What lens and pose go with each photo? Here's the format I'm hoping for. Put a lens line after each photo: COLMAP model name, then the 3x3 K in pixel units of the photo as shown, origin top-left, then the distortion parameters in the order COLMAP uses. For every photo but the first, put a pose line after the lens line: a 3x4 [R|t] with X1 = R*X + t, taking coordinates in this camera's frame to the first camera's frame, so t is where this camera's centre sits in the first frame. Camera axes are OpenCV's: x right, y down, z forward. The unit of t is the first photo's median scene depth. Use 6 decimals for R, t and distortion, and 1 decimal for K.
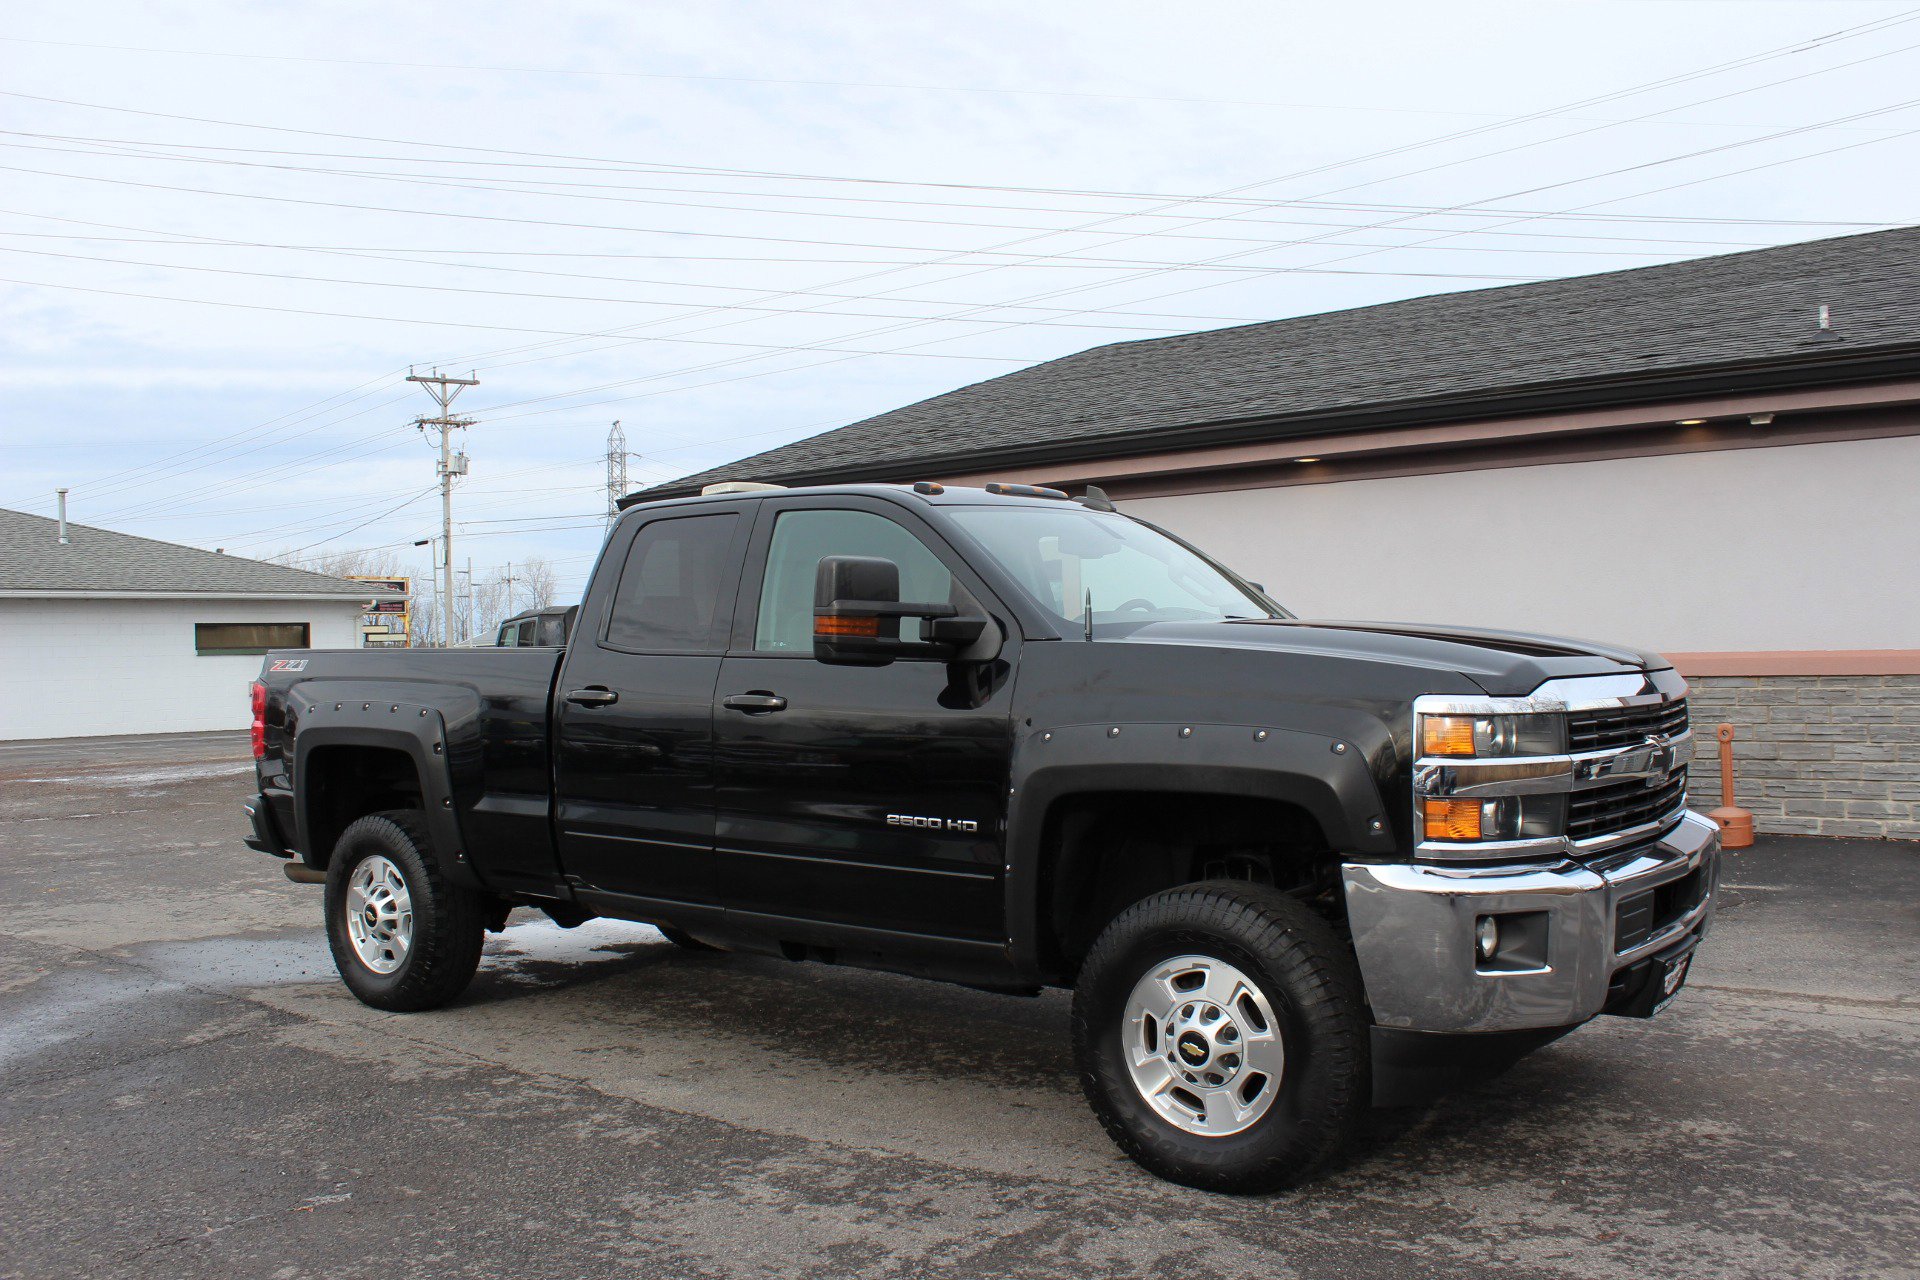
lens RADIAL K [[1672.0, 0, 968.6], [0, 1672.0, 648.4], [0, 0, 1]] dist [-0.165584, 0.161993]
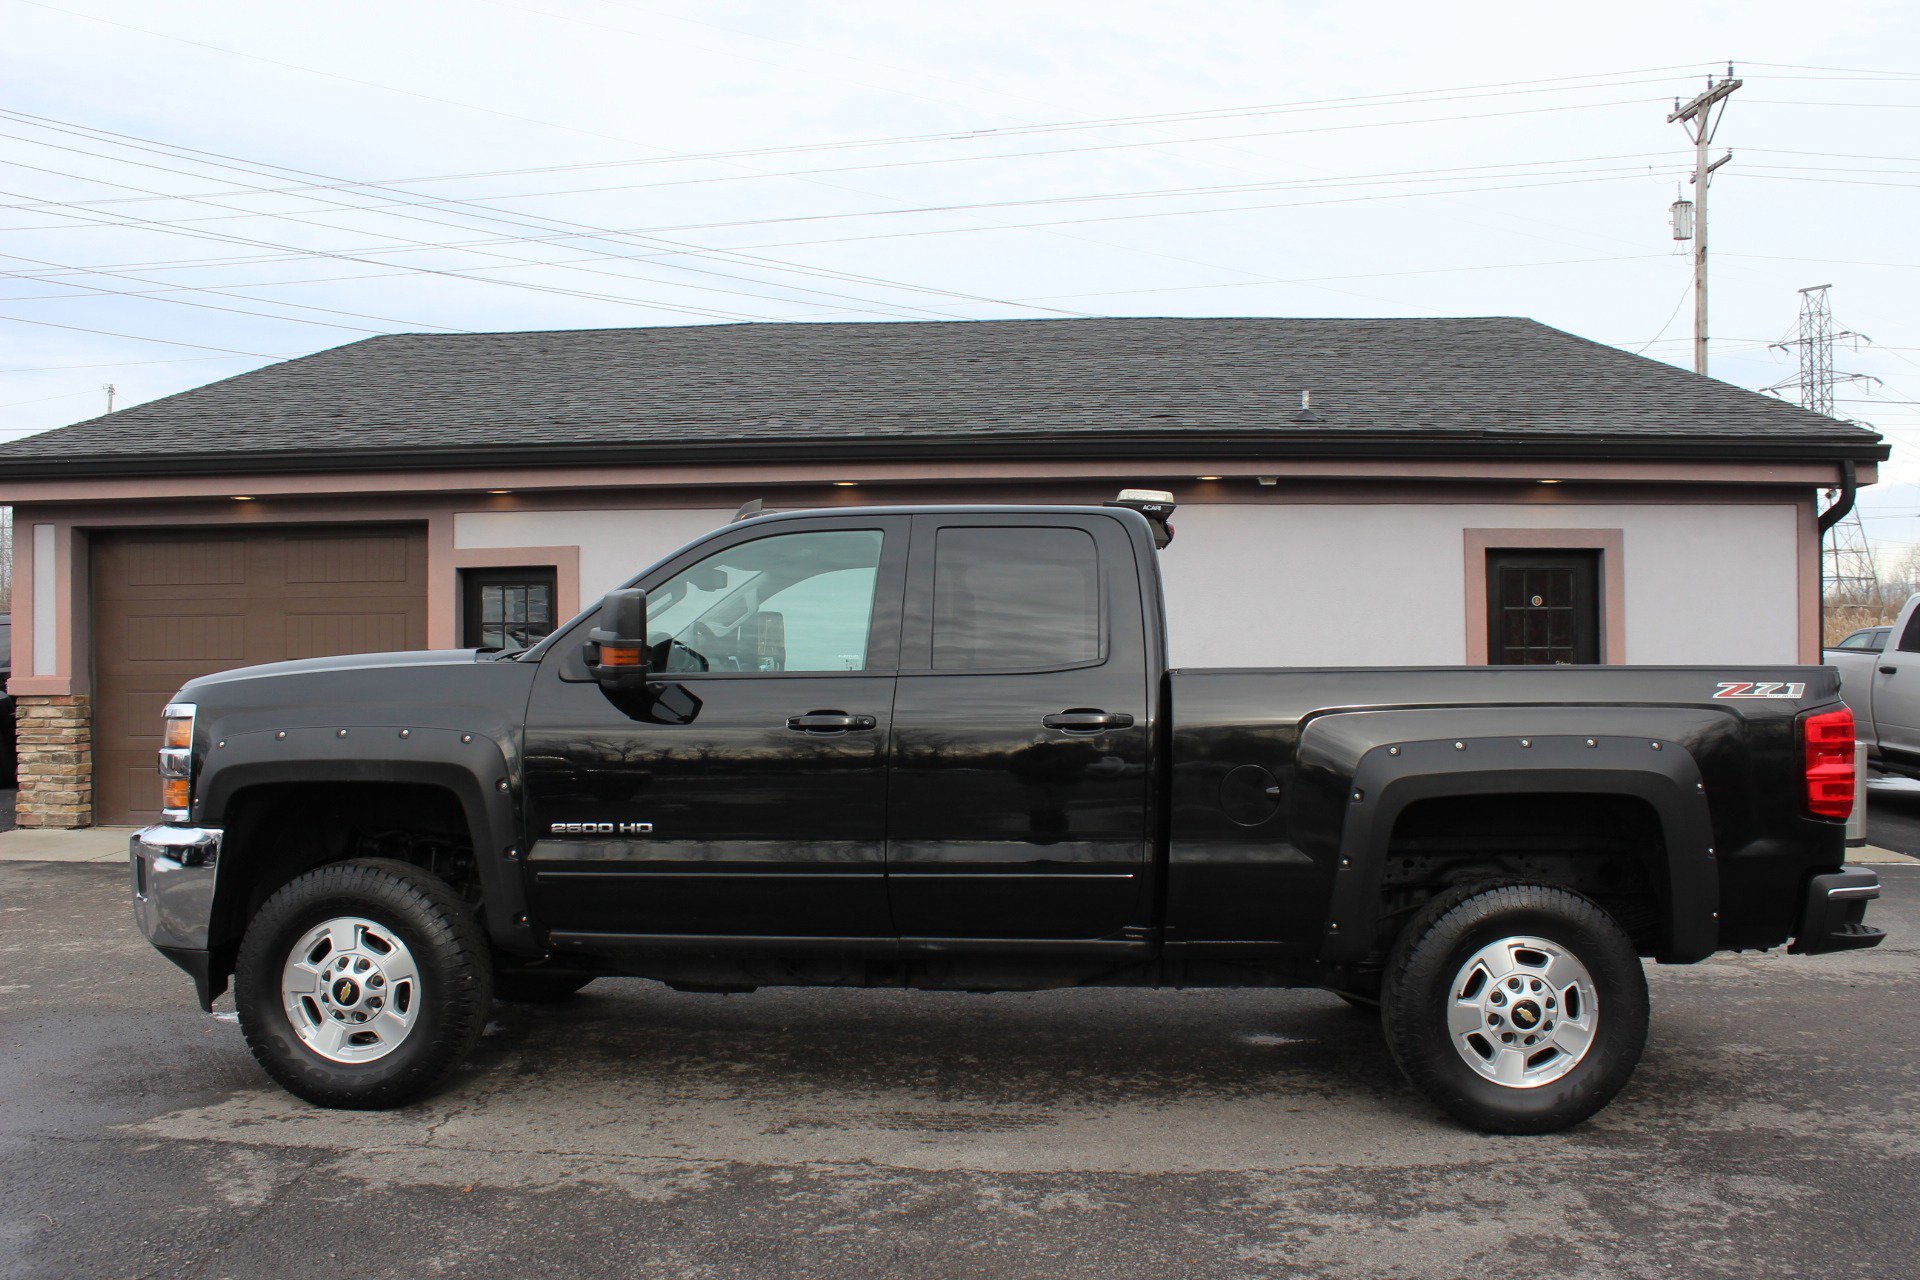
lens RADIAL K [[1664.2, 0, 968.4], [0, 1664.2, 647.6], [0, 0, 1]] dist [-0.166370, 0.161282]
pose [[0.819078, 0.021196, 0.573291, -0.583042], [-0.017837, 0.999775, -0.011481, -0.003013], [-0.573405, -0.000822, 0.819271, 0.205360]]
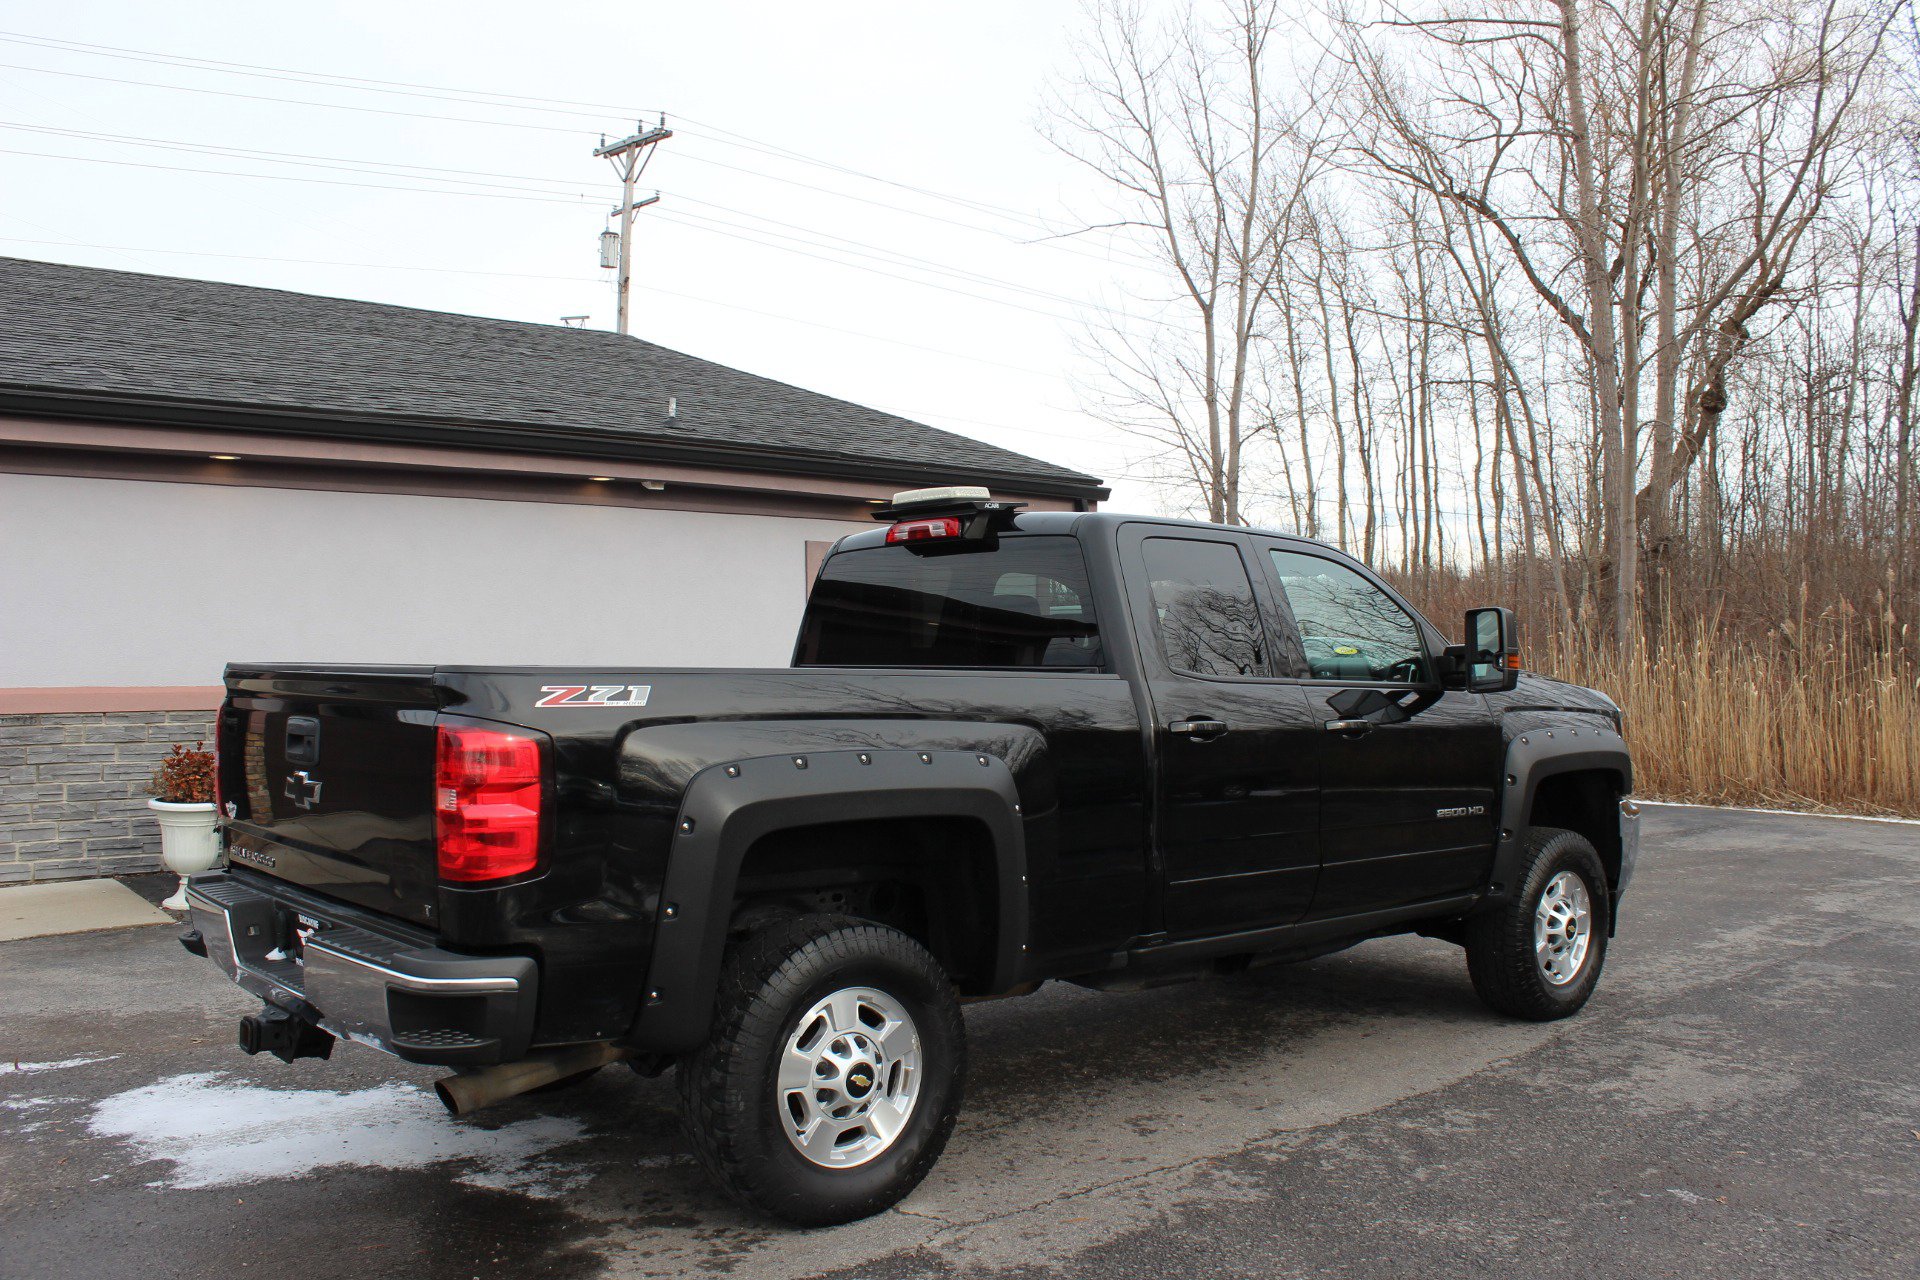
lens RADIAL K [[1672.0, 0, 968.6], [0, 1672.0, 648.4], [0, 0, 1]] dist [-0.165584, 0.161993]
pose [[0.192350, 0.024080, 0.981031, -1.004445], [-0.006573, 0.999708, -0.023249, 0.006684], [-0.981304, -0.001977, 0.192453, 0.826244]]
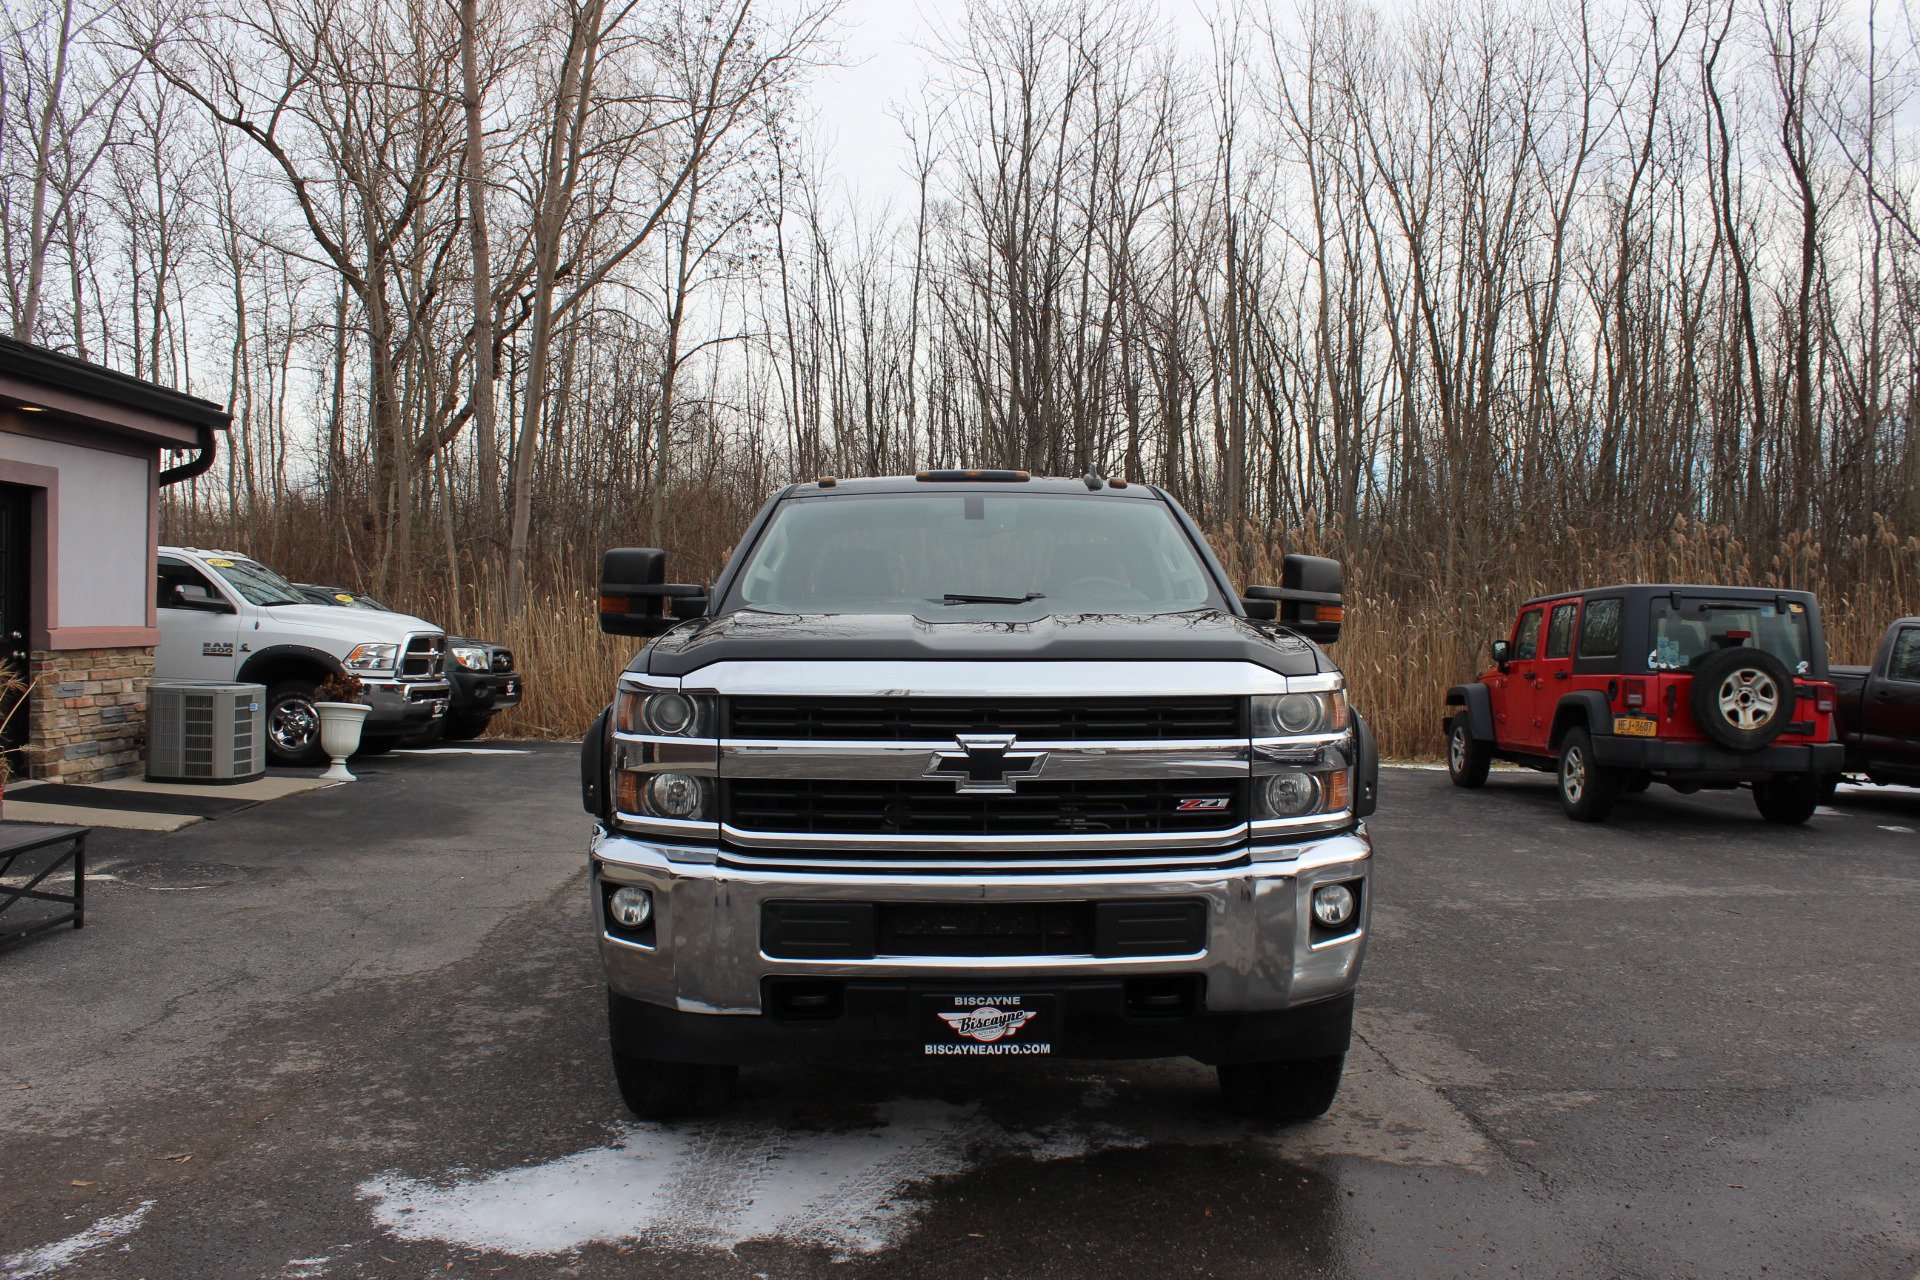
lens RADIAL K [[1667.4, 0, 967.6], [0, 1667.4, 646.4], [0, 0, 1]] dist [-0.164763, 0.158953]
pose [[-0.632990, -0.002264, 0.774157, -0.842391], [-0.003158, 0.999995, 0.000343, 0.013502], [-0.774154, -0.002228, -0.632994, 1.636261]]
